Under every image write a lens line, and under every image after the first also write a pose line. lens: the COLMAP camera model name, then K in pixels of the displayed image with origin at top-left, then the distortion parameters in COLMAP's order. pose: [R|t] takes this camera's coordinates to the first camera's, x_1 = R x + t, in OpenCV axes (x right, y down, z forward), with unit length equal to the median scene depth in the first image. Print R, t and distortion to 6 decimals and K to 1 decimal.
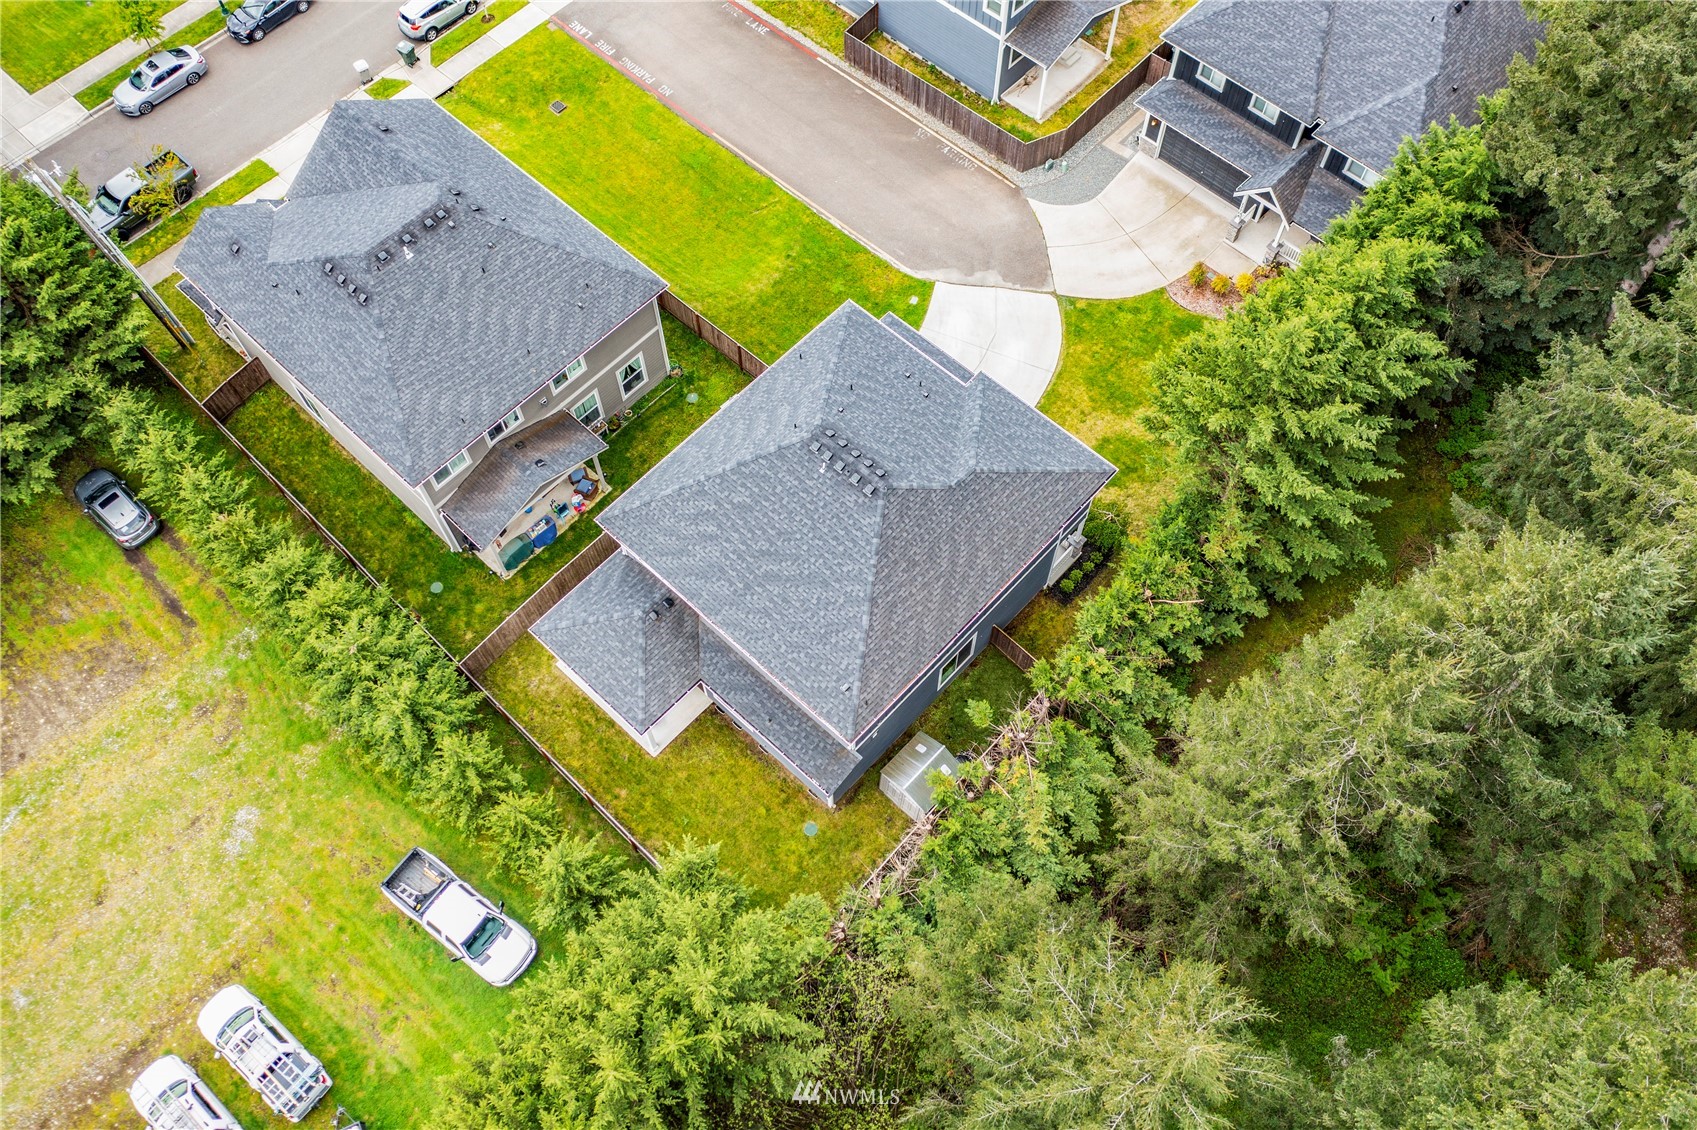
lens RADIAL K [[1380.3, 0, 854.4], [0, 1380.3, 561.4], [0, 0, 1]] dist [-0.000769, 0.005408]
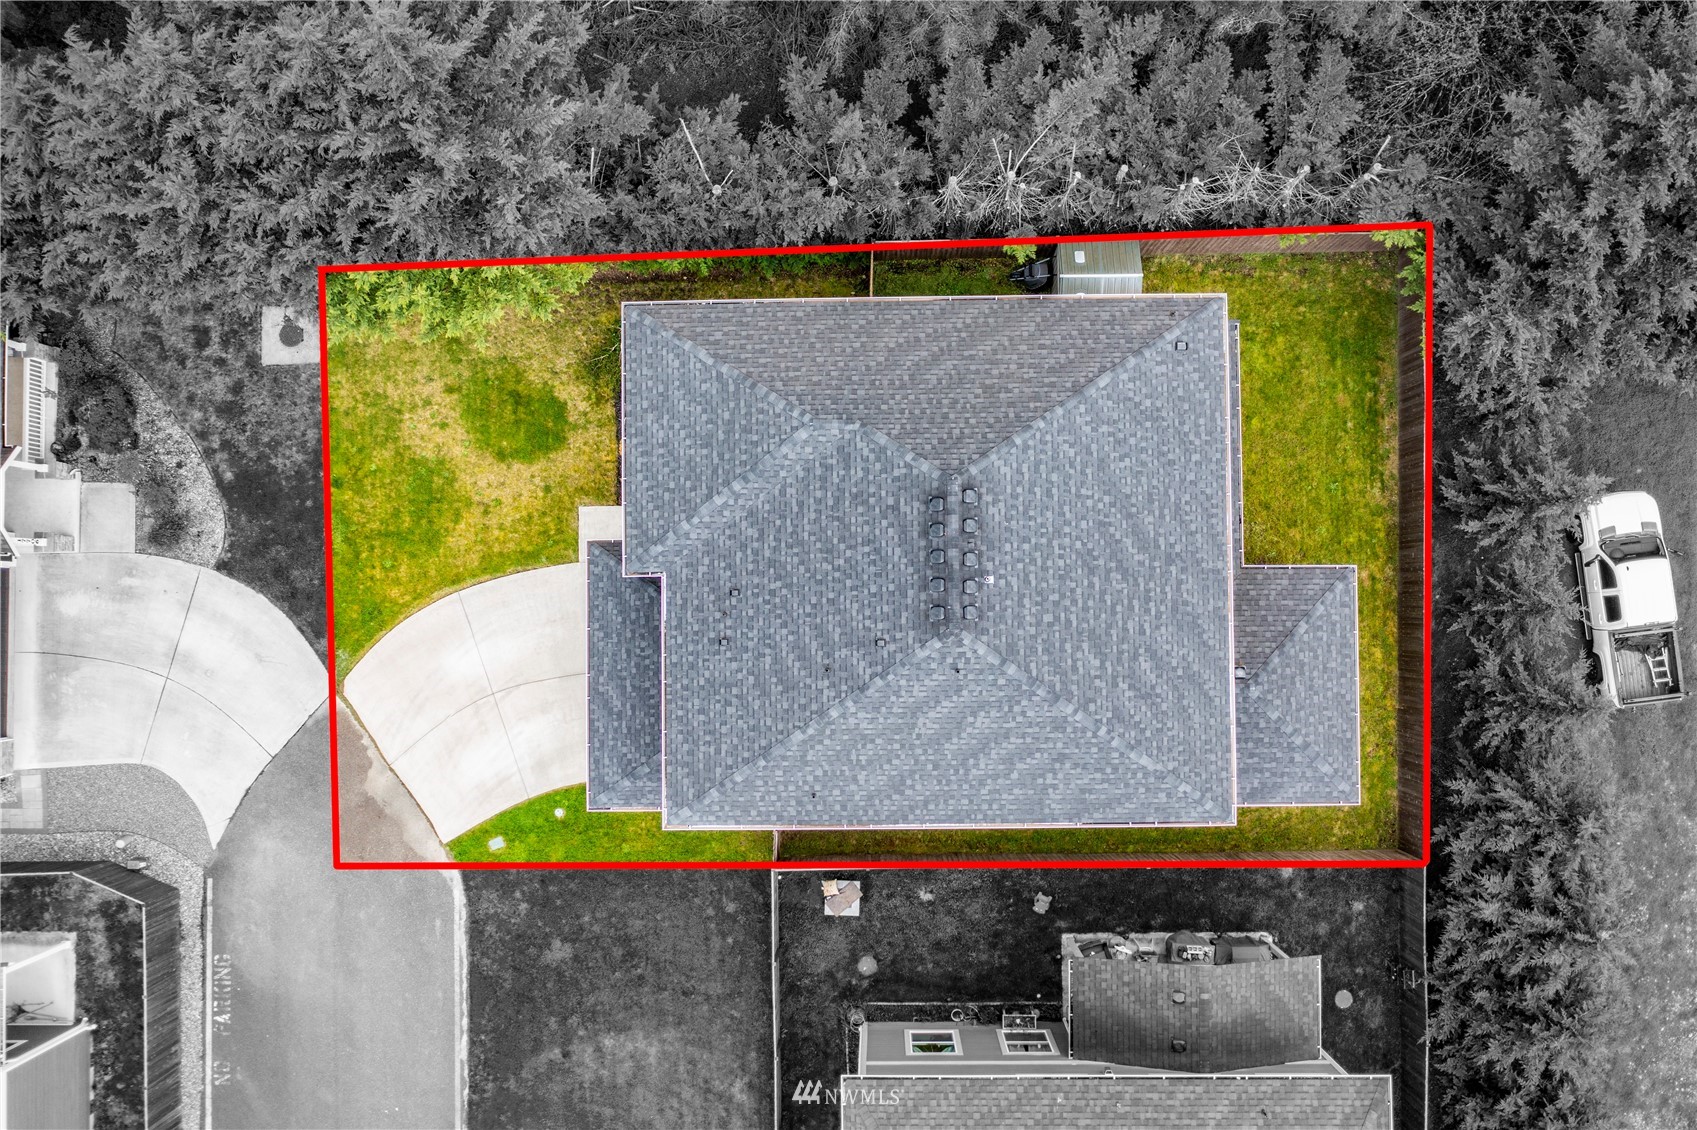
lens RADIAL K [[1380.3, 0, 848.8], [0, 1380.3, 562.4], [0, 0, 1]] dist [-0.000769, 0.005408]
pose [[-0.685499, -0.727091, 0.037798, 0.002391], [0.653617, -0.591696, 0.471891, -0.308406], [-0.320743, 0.348186, 0.880846, 0.350457]]
